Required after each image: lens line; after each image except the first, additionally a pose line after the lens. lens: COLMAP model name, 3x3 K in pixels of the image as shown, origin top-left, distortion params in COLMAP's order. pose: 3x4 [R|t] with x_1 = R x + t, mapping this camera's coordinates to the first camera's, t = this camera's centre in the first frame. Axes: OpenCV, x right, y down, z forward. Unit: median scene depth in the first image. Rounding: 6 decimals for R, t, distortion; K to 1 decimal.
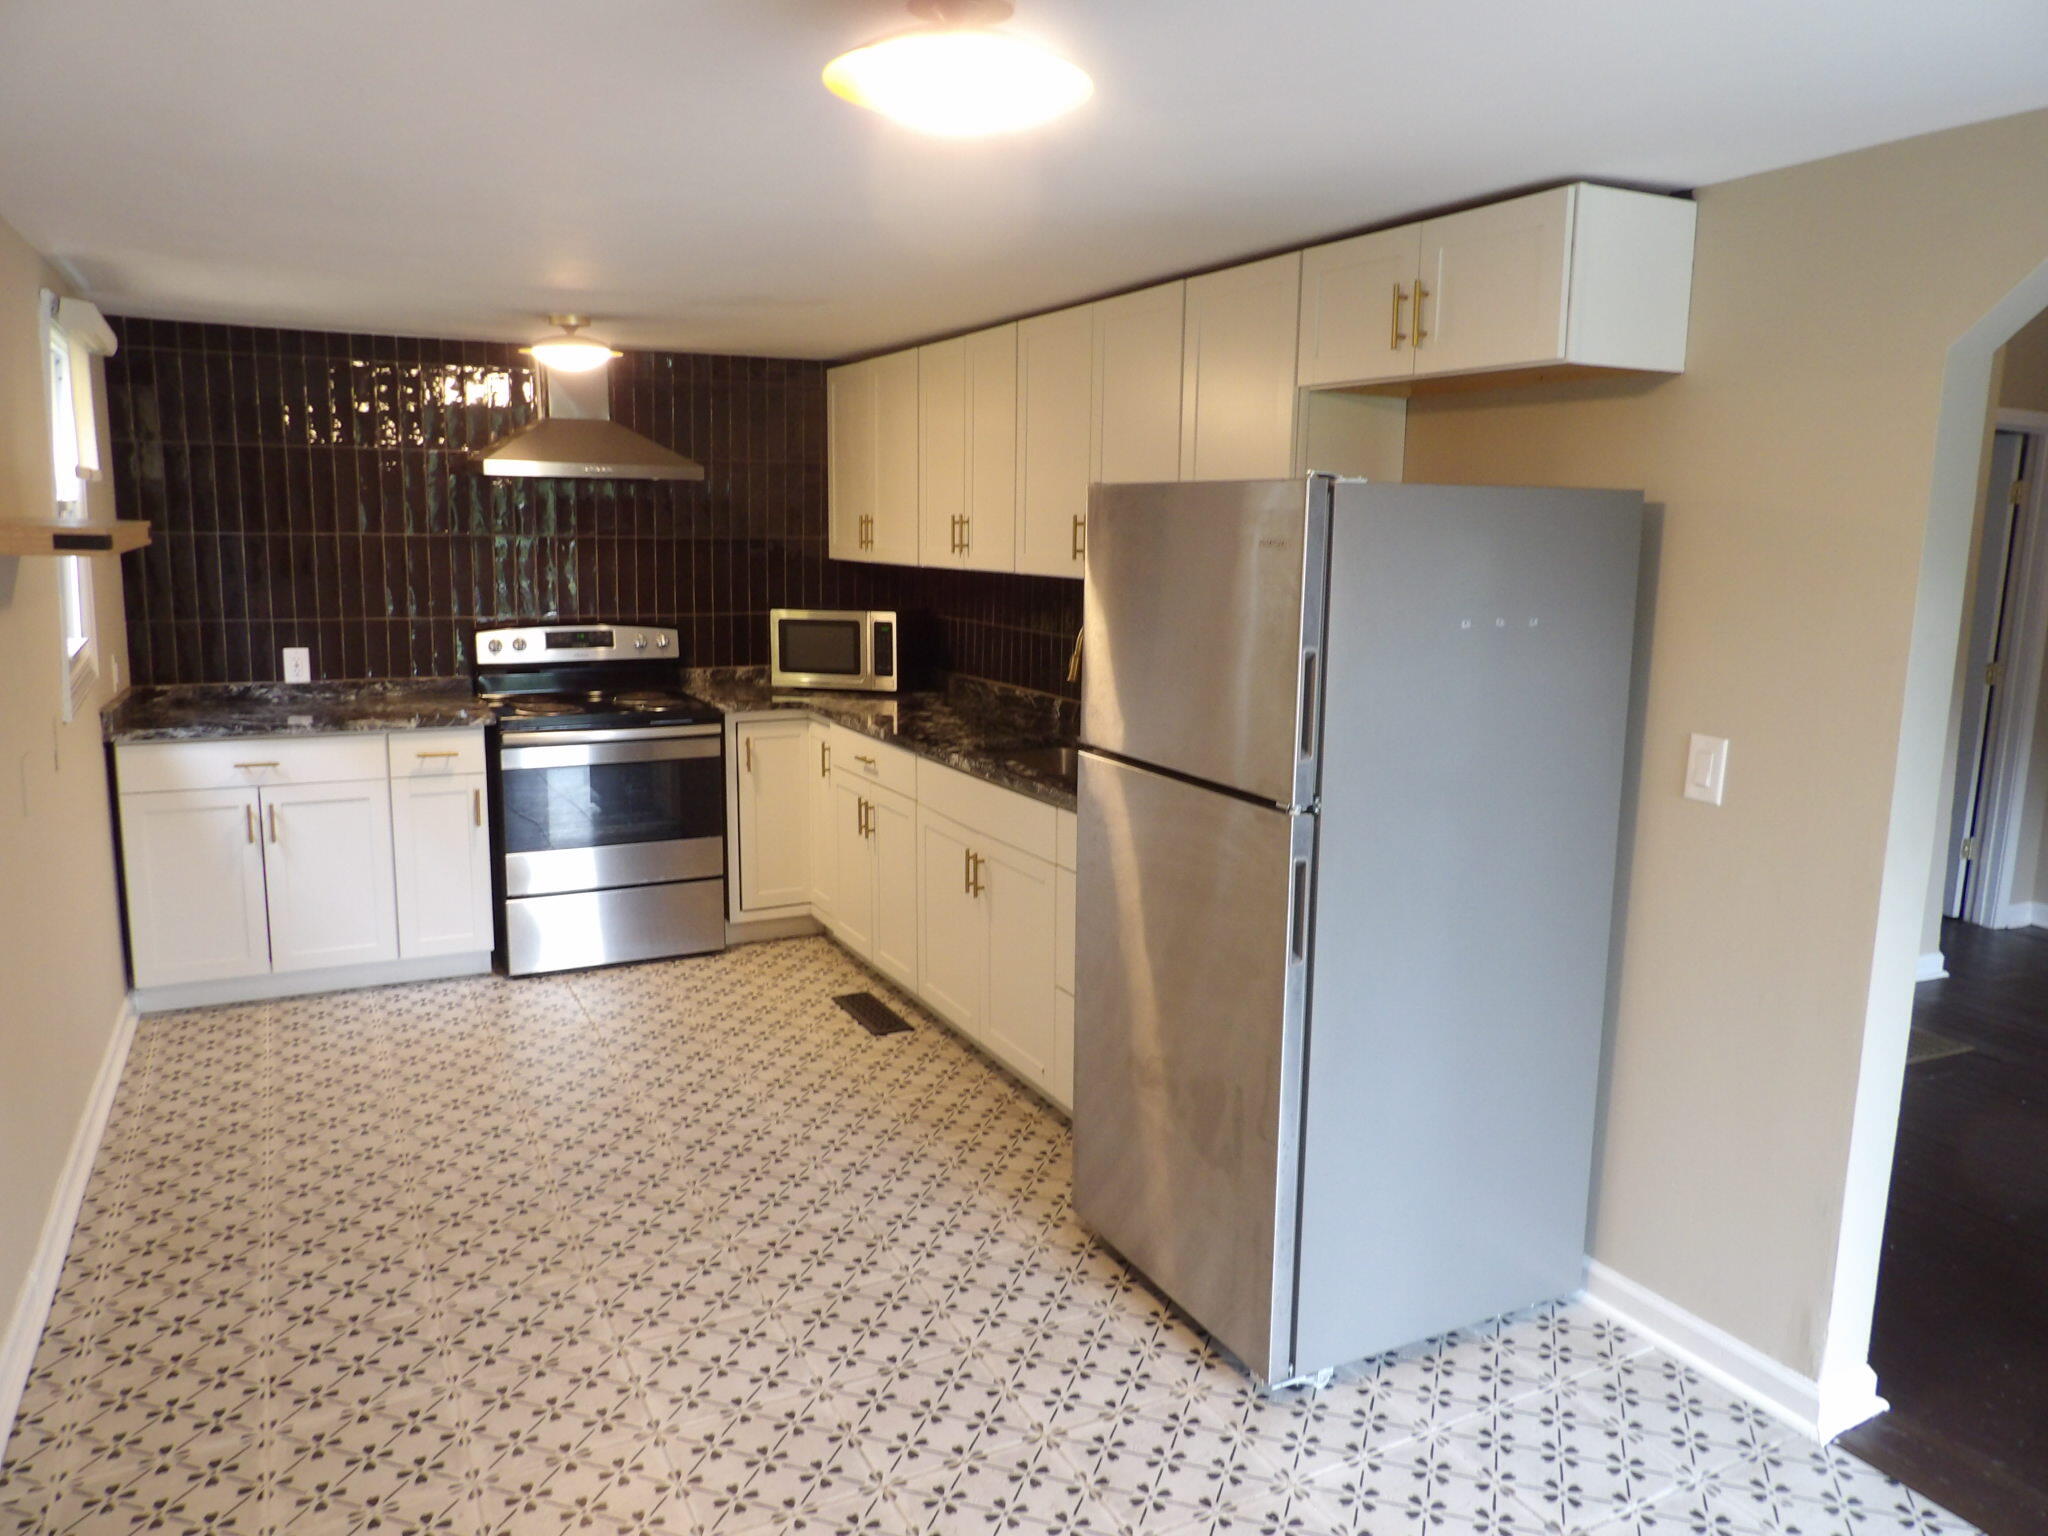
lens RADIAL K [[1465.4, 0, 1025.7], [0, 1465.4, 755.2], [0, 0, 1]] dist [-0.030265, 0.041115]
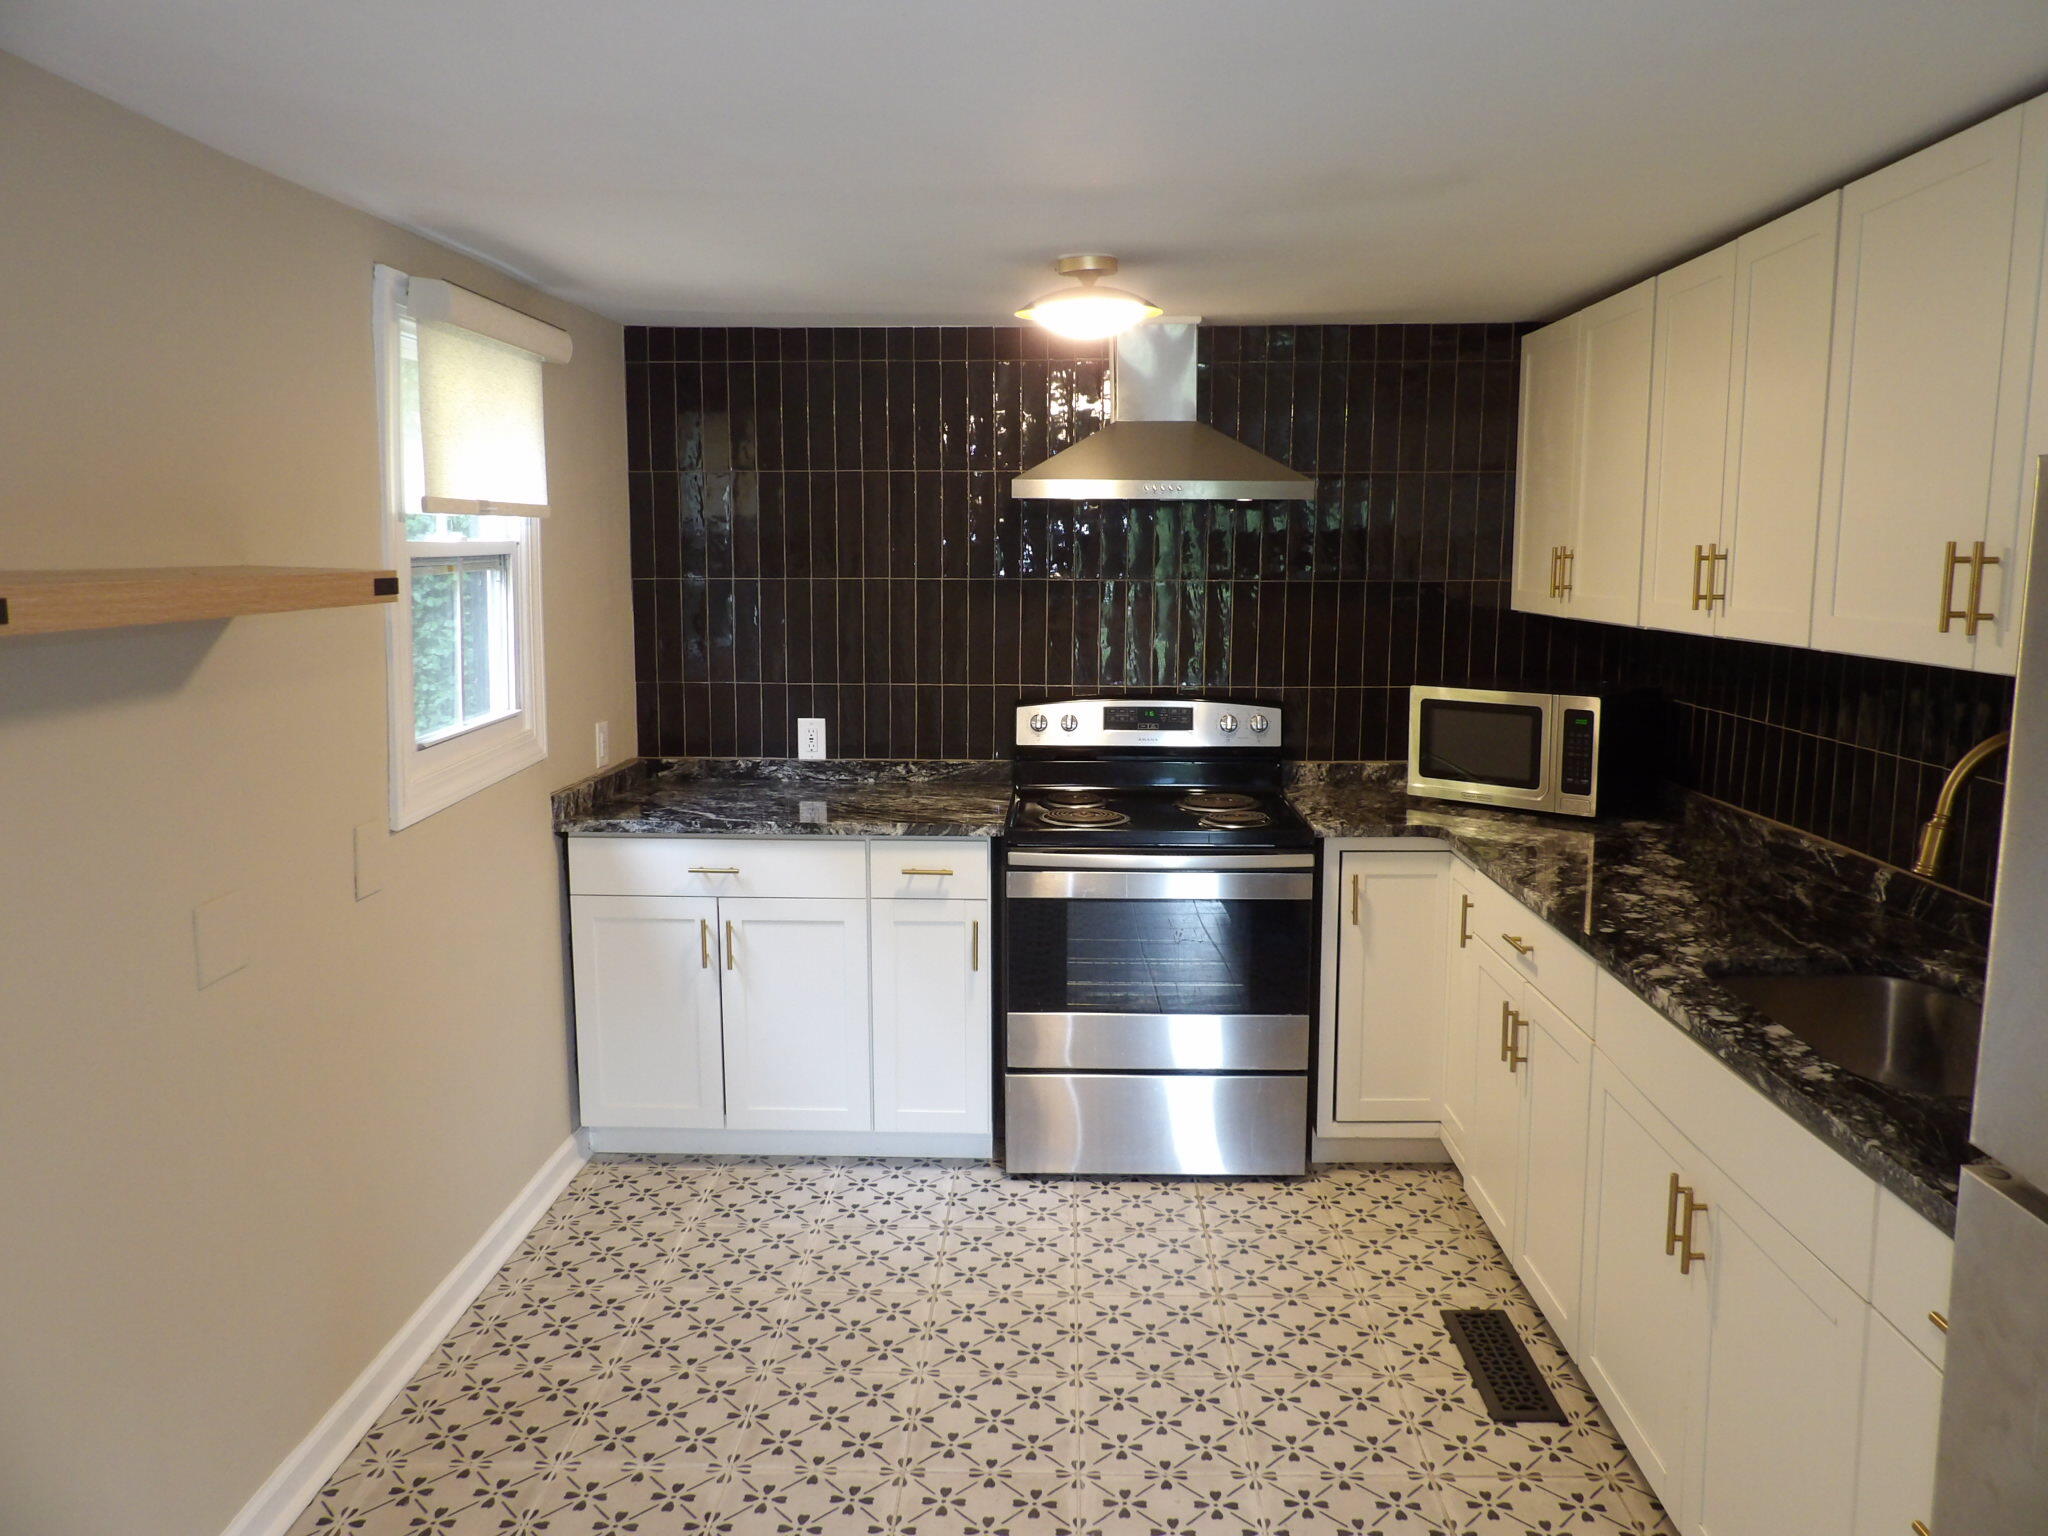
lens RADIAL K [[1465.4, 0, 1030.4], [0, 1465.4, 756.7], [0, 0, 1]] dist [-0.030265, 0.041115]
pose [[0.877179, 0.054397, -0.477072, -0.000824], [-0.064904, 0.997876, -0.005557, -0.058239], [0.475757, 0.035839, 0.878846, 0.357985]]
